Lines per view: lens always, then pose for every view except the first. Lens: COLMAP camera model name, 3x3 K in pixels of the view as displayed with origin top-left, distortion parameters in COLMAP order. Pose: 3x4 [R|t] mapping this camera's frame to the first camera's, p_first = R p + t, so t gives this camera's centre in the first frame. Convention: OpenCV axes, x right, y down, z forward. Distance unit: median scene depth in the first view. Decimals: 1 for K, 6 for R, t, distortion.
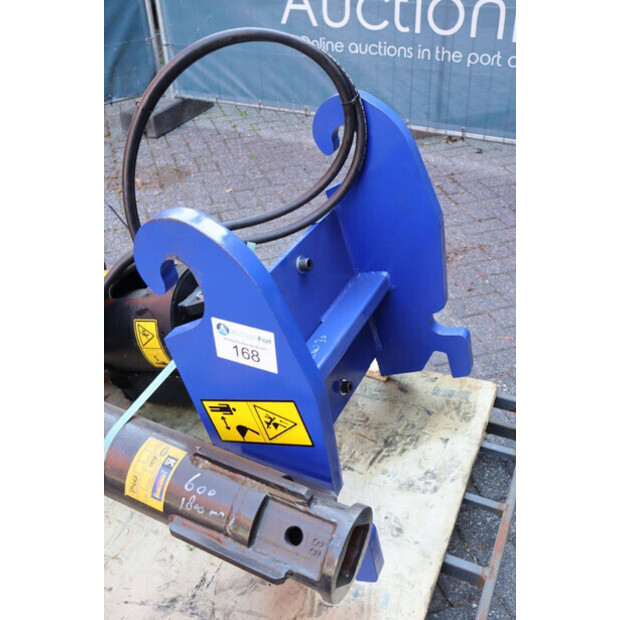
lens RADIAL K [[673.0, 0, 310.0], [0, 673.0, 310.0], [0, 0, 1]] dist [-0.095258, 0.259803]
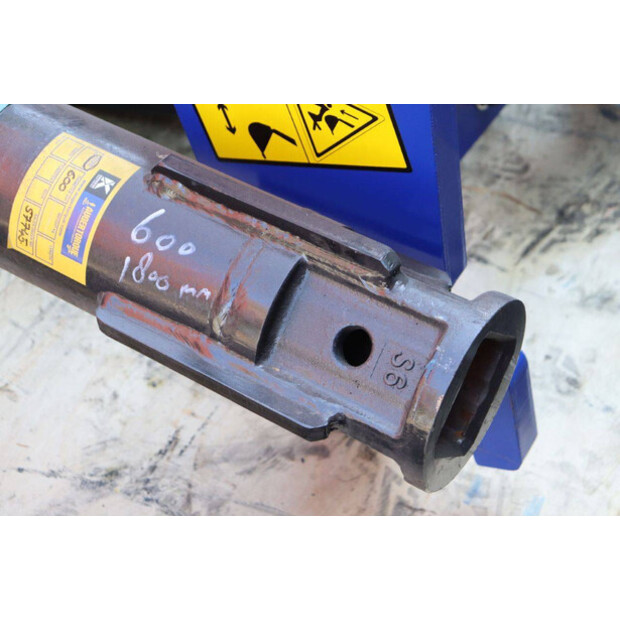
lens RADIAL K [[1242.5, 0, 310.0], [0, 1242.5, 310.0], [0, 0, 1]] dist [0.282690, 0.276860]
pose [[0.994369, 0.076856, -0.072956, 0.006877], [-0.057747, 0.970266, 0.235052, 0.095420], [0.088851, -0.229516, 0.969241, 0.132867]]
